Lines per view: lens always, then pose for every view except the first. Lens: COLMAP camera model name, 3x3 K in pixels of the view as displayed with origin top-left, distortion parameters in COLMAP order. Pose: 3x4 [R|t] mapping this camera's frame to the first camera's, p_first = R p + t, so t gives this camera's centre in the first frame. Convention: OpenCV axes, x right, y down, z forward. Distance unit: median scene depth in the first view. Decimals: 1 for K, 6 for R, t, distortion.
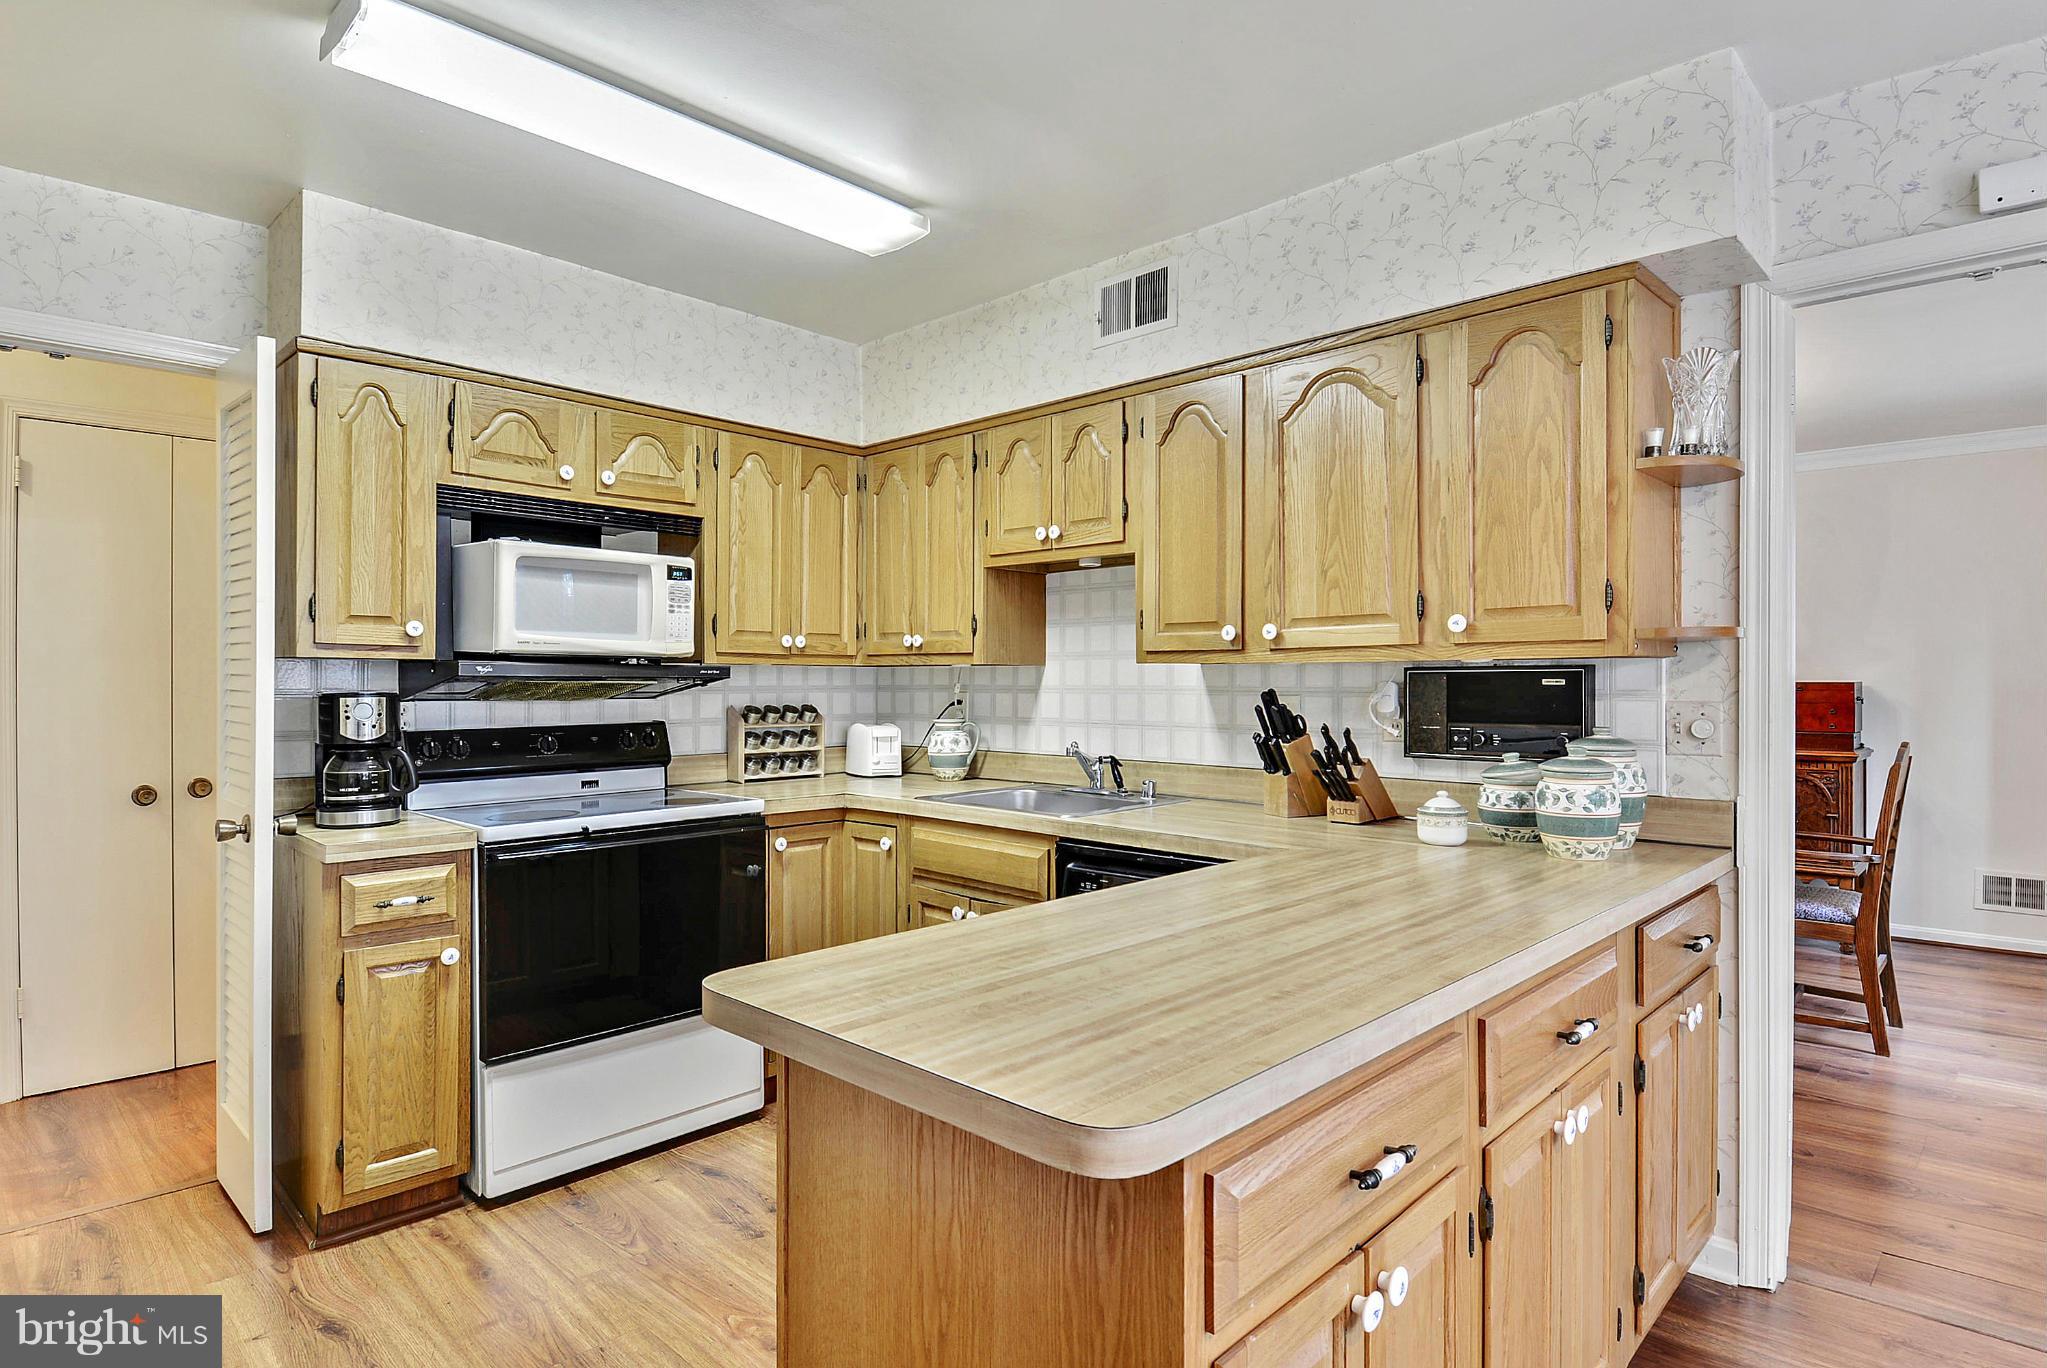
lens RADIAL K [[1091.0, 0, 1018.2], [0, 1091.0, 684.4], [0, 0, 1]] dist [0.042636, -0.038585]
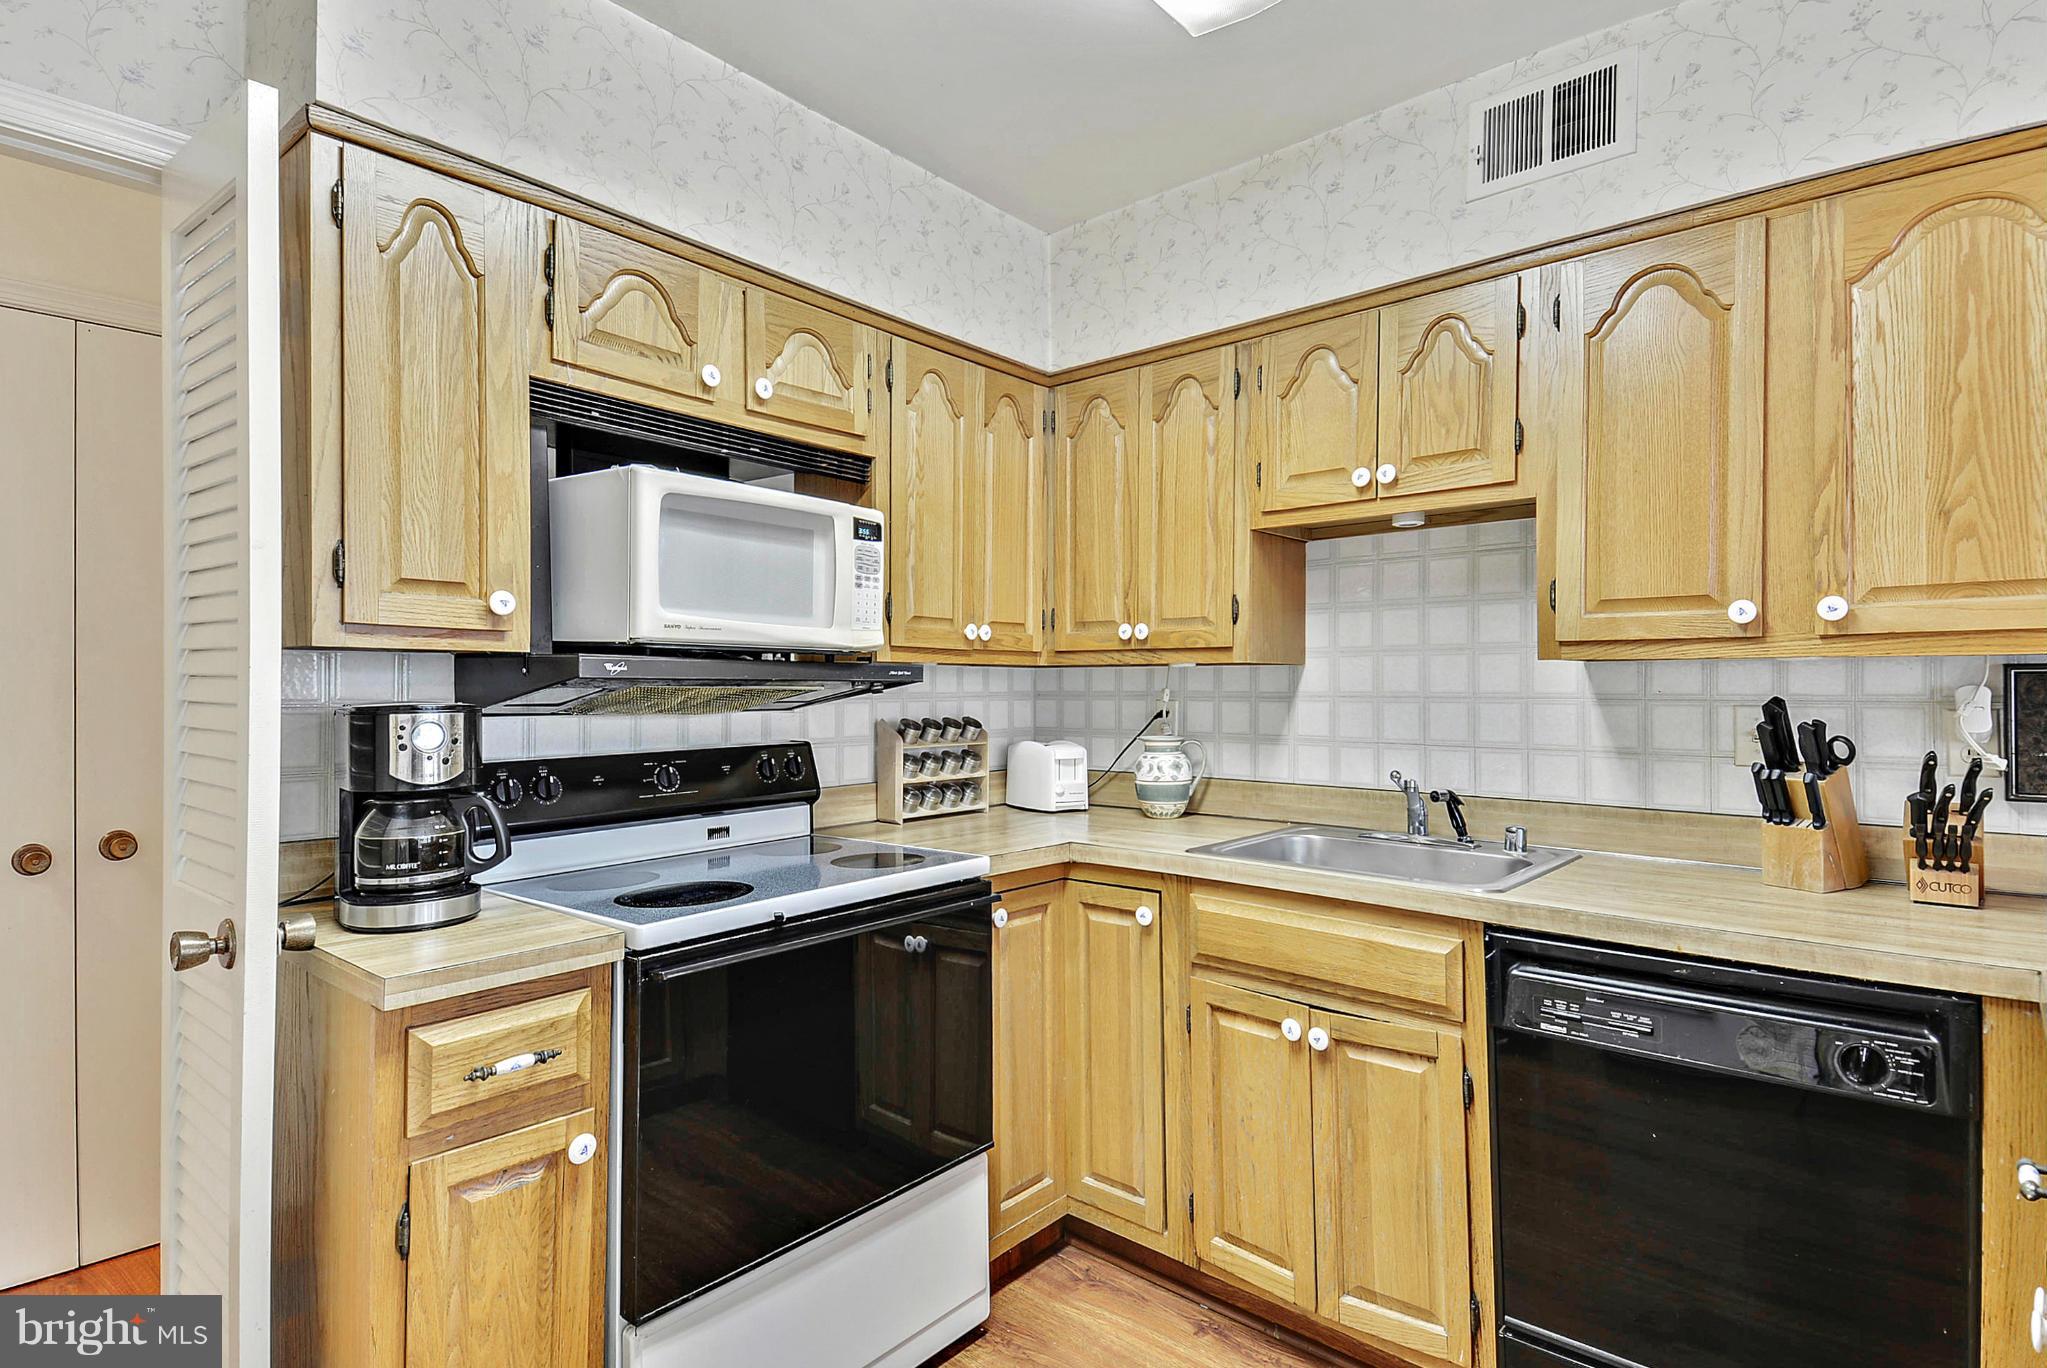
lens RADIAL K [[1108.4, 0, 1023.5], [0, 1108.4, 684.0], [0, 0, 1]] dist [0.144426, -0.102611]
pose [[0.999290, -0.000706, 0.037663, -0.239195], [0.000889, 0.999988, -0.004856, -0.000766], [-0.037659, 0.004886, 0.999279, 0.295234]]
